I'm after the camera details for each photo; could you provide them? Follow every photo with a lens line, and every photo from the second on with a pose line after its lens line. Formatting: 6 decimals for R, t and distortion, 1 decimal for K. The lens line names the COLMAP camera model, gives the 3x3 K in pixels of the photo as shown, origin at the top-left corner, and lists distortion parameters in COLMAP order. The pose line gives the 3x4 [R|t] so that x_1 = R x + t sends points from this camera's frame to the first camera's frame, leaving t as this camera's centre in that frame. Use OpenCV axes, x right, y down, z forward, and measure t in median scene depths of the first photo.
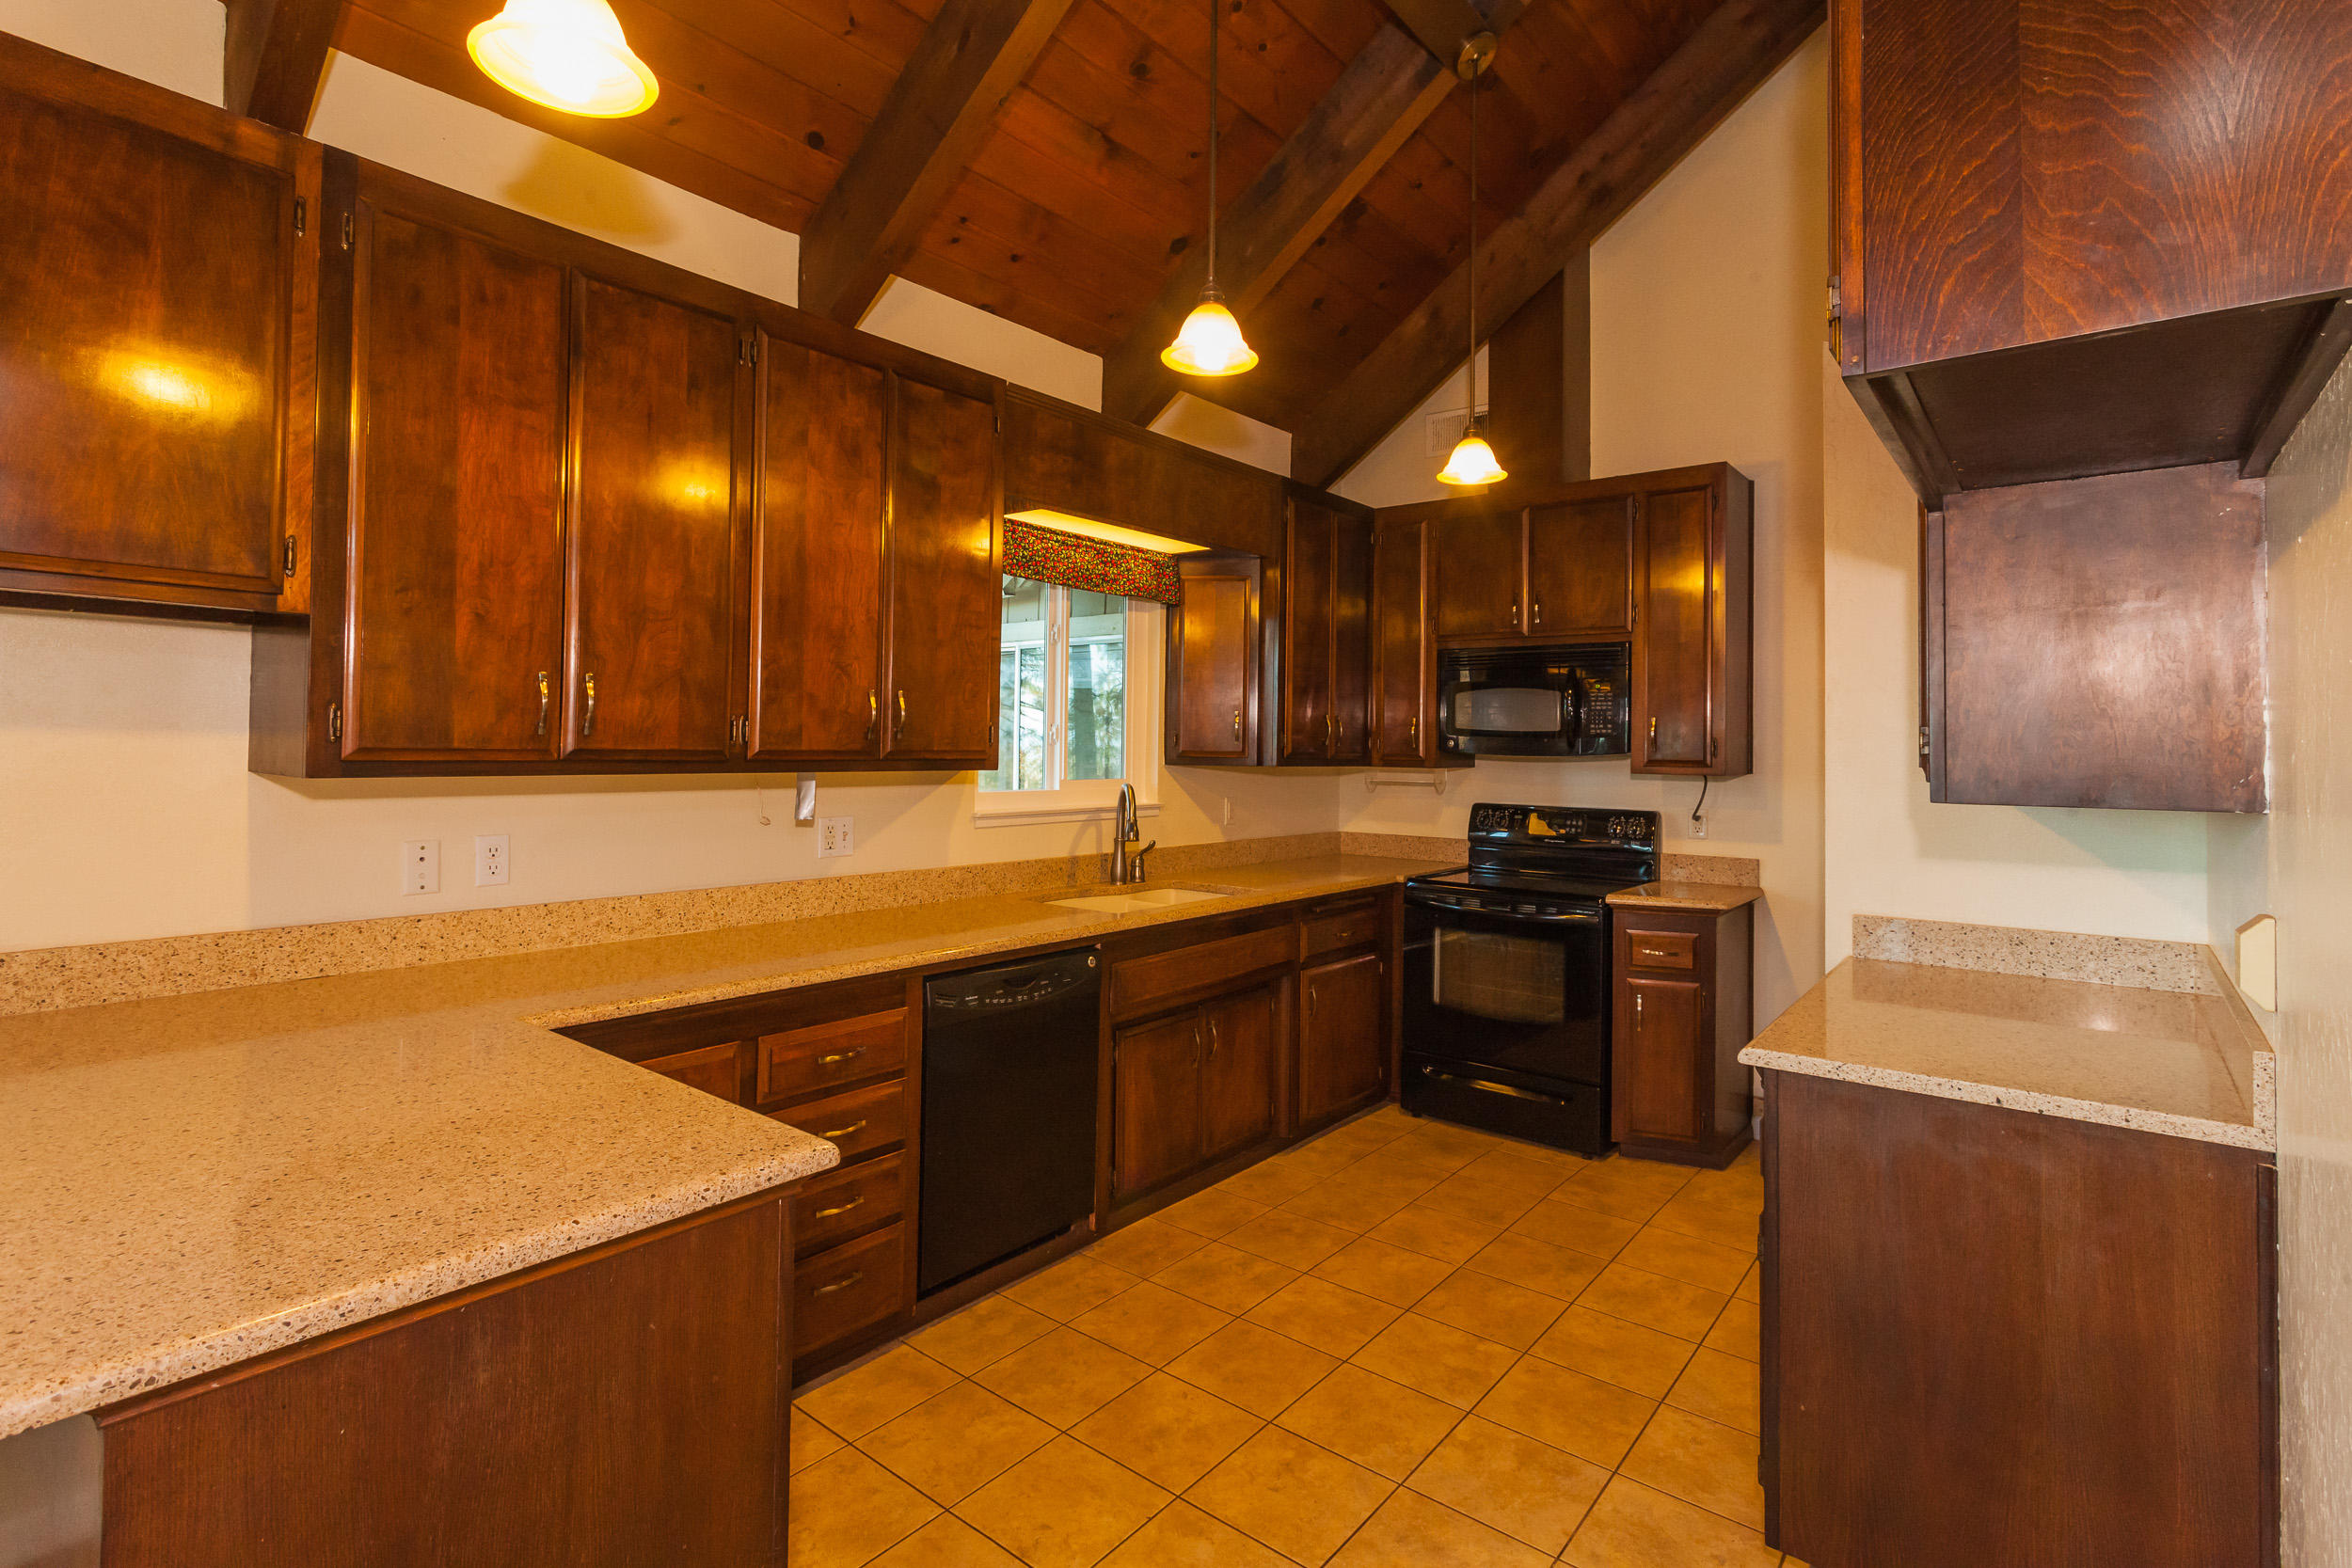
lens RADIAL K [[1132.4, 0, 1173.0], [0, 1132.4, 732.5], [0, 0, 1]] dist [-0.005731, -0.000183]
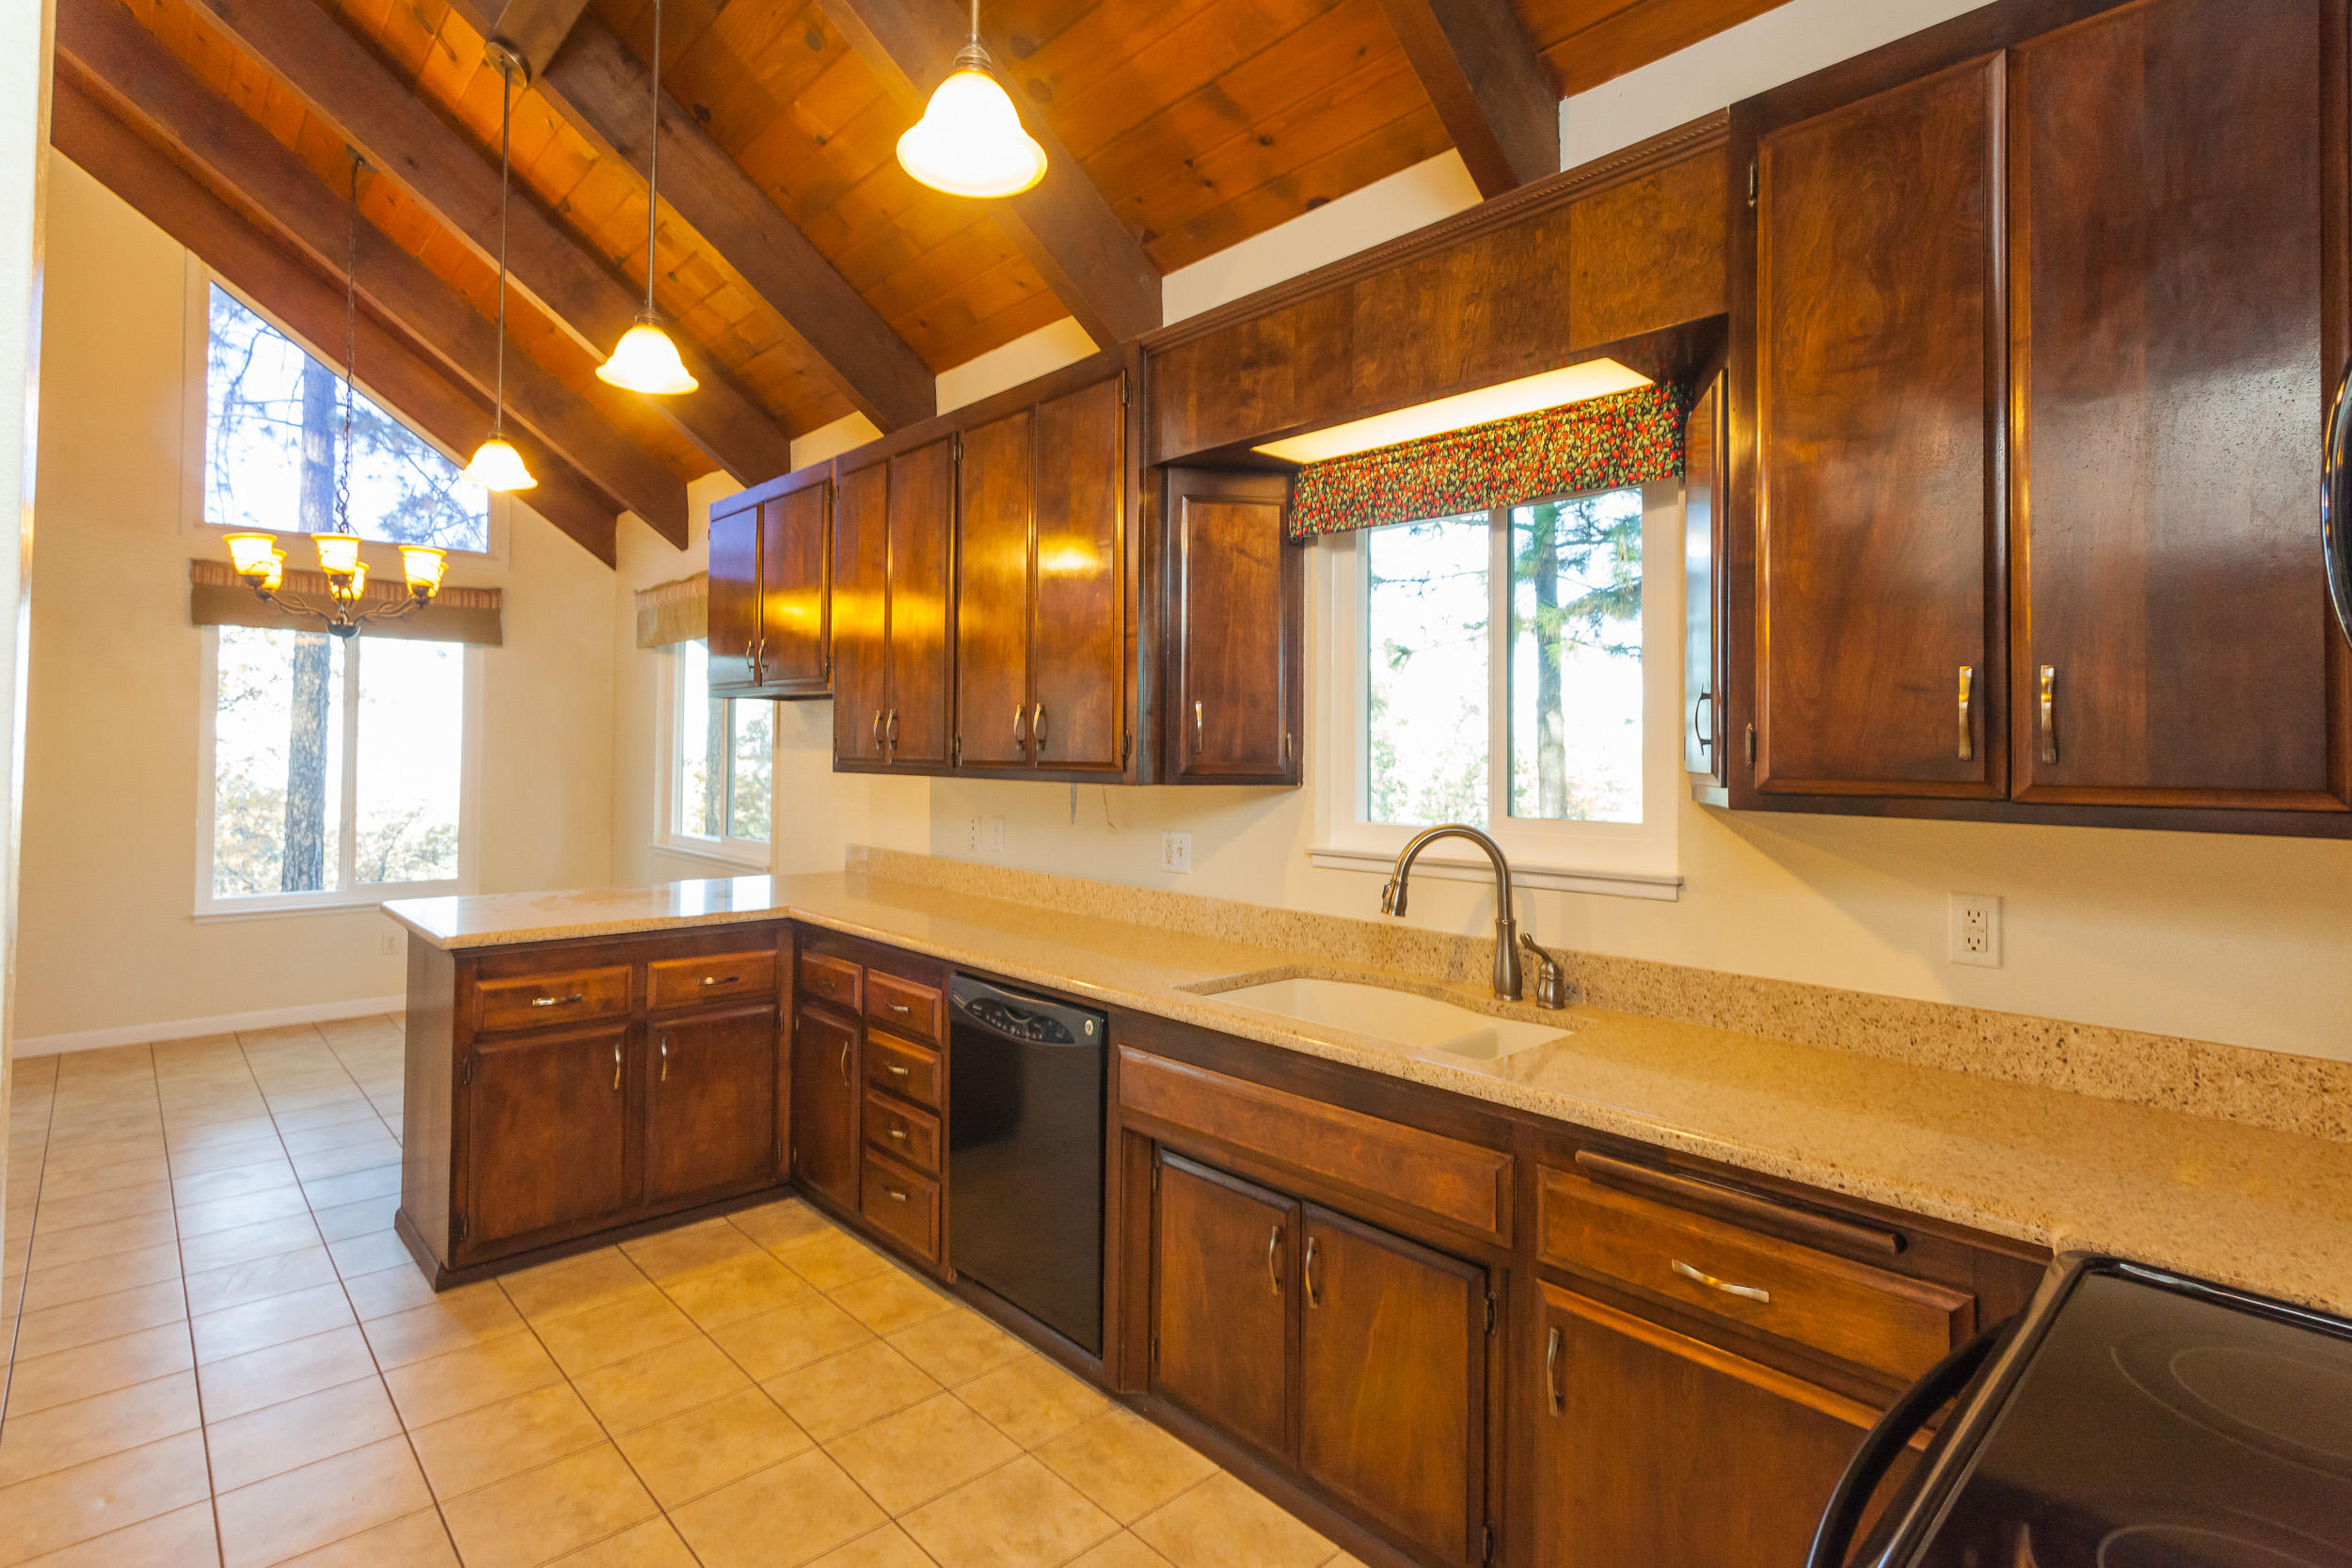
lens RADIAL K [[1132.4, 0, 1173.0], [0, 1132.4, 732.5], [0, 0, 1]] dist [-0.005731, -0.000183]
pose [[-0.136140, -0.029362, -0.990254, 0.575581], [0.002925, 0.999544, -0.030039, 0.014148], [0.990685, -0.006986, -0.135992, 0.941733]]
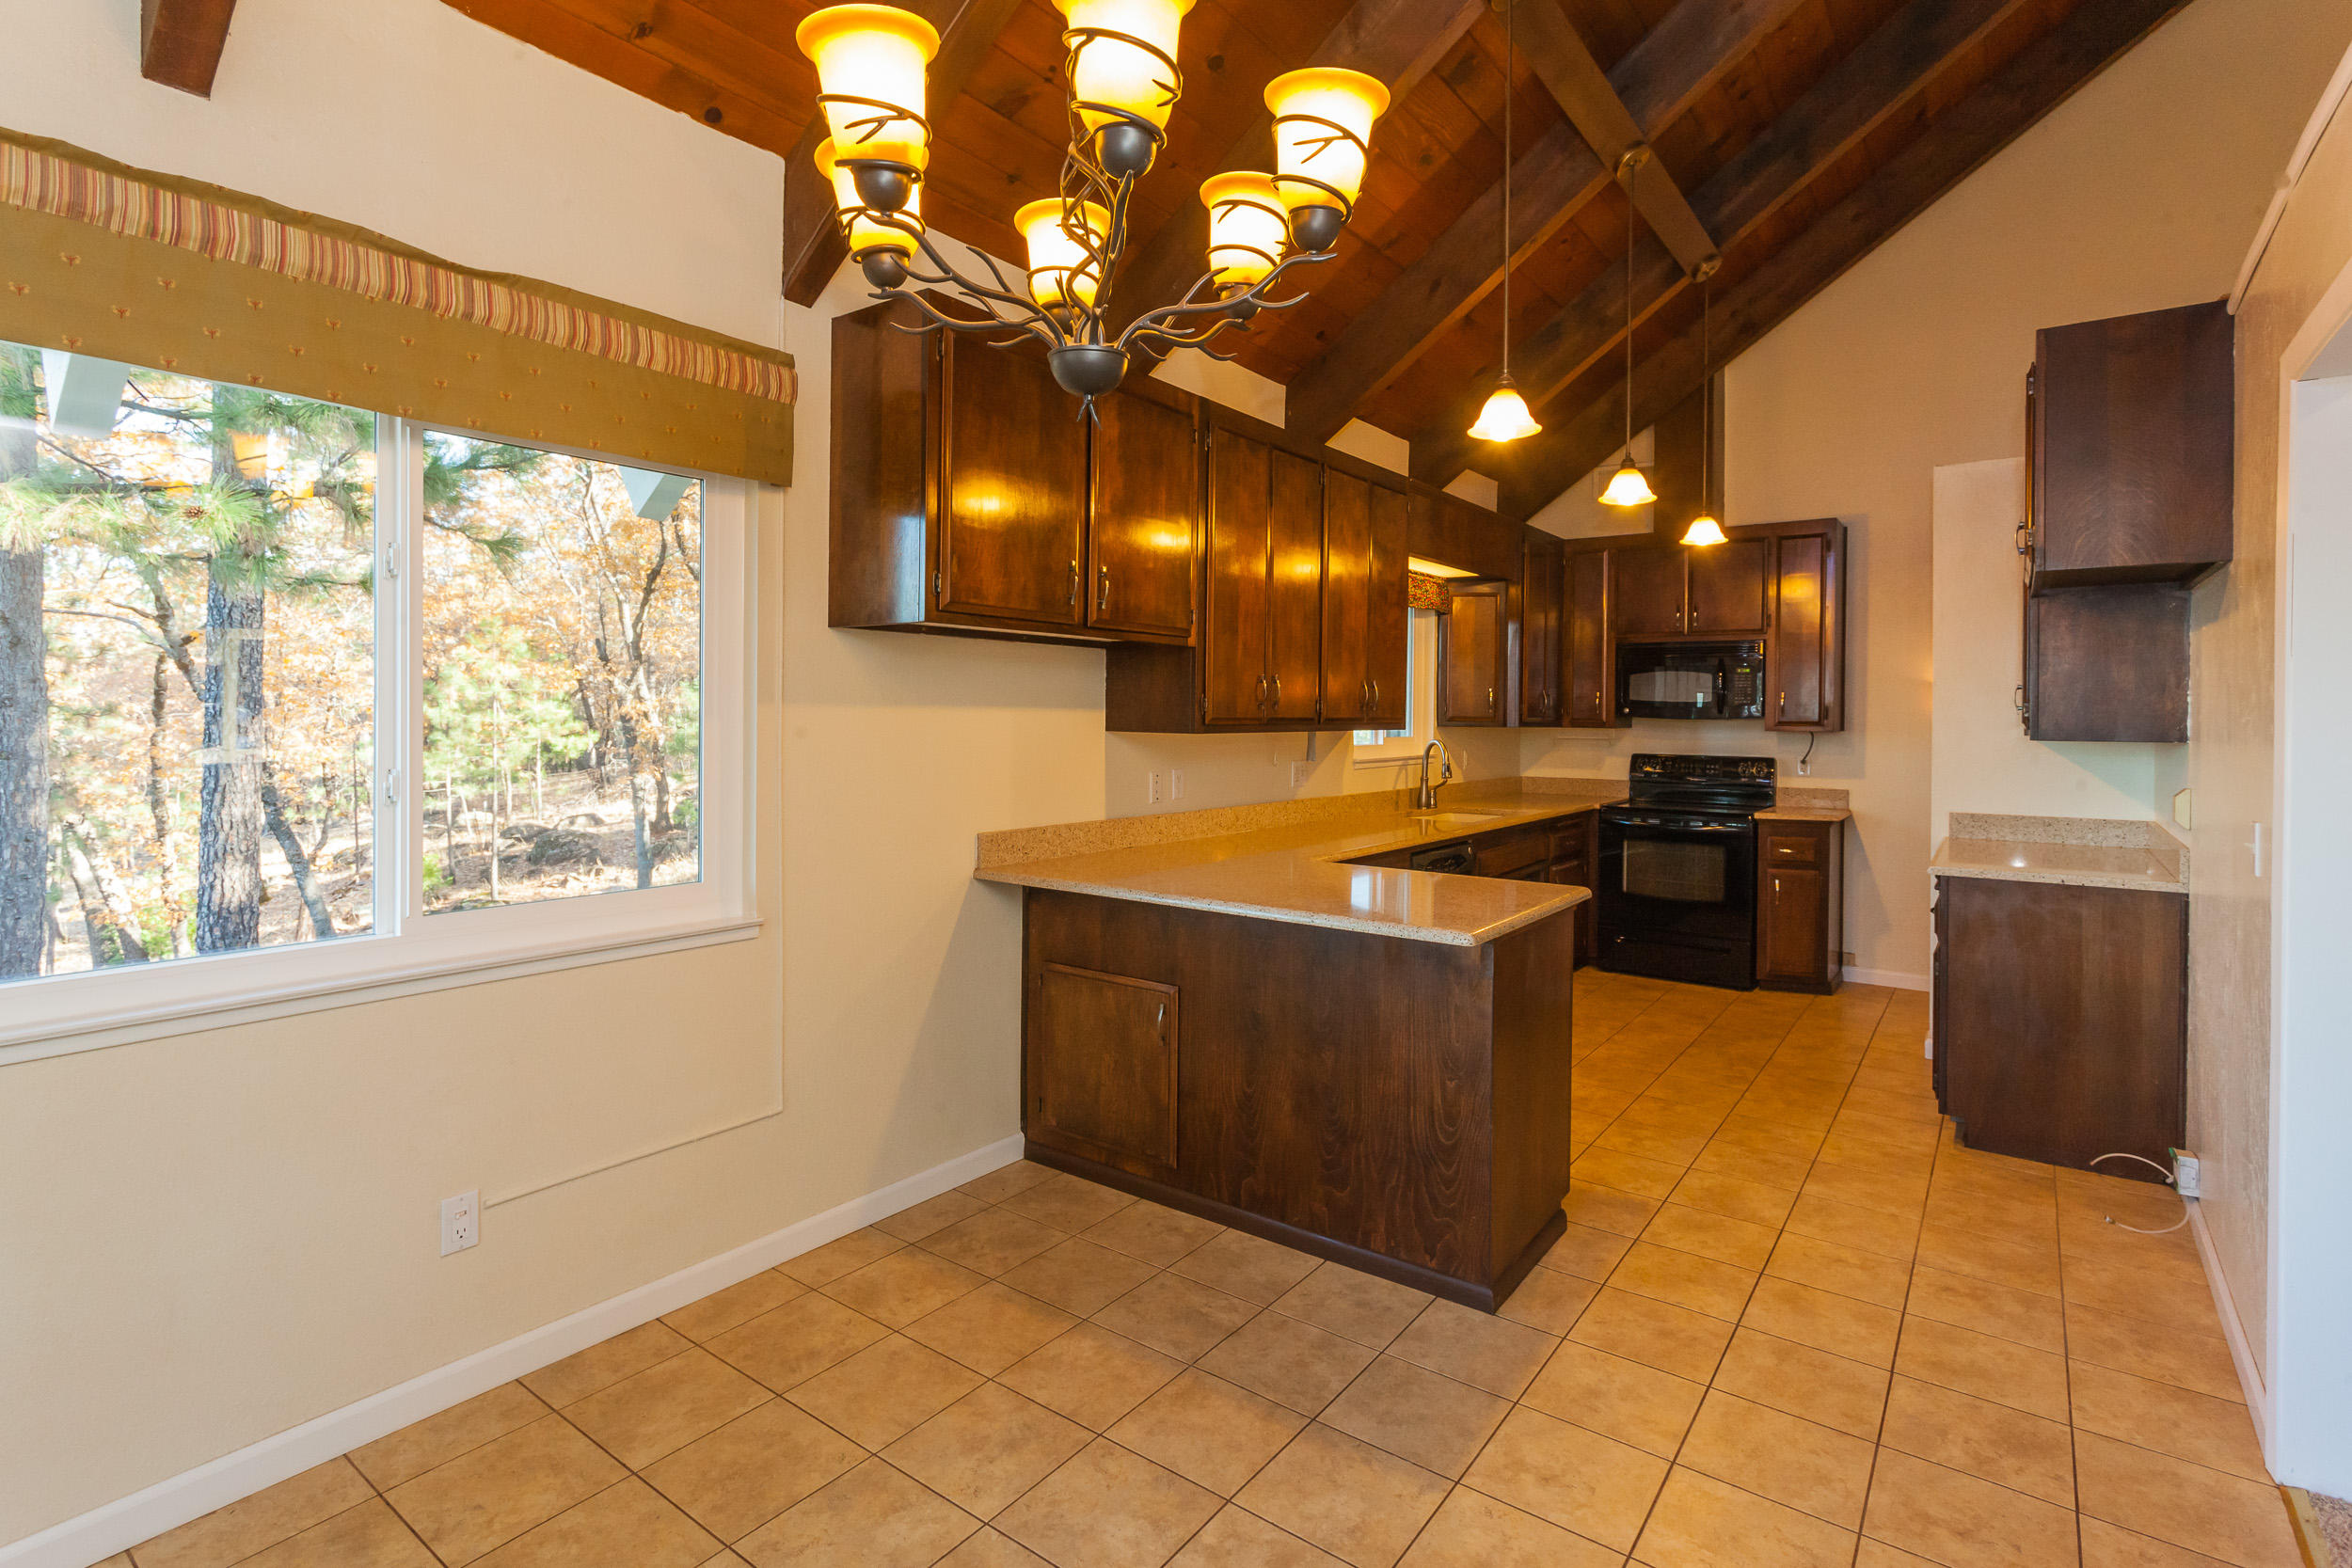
lens RADIAL K [[1132.4, 0, 1173.0], [0, 1132.4, 732.5], [0, 0, 1]] dist [-0.005731, -0.000183]
pose [[0.999229, -0.005677, 0.038840, -0.441424], [0.004481, 0.999516, 0.030800, -0.010614], [-0.038996, -0.030602, 0.998771, -0.451344]]
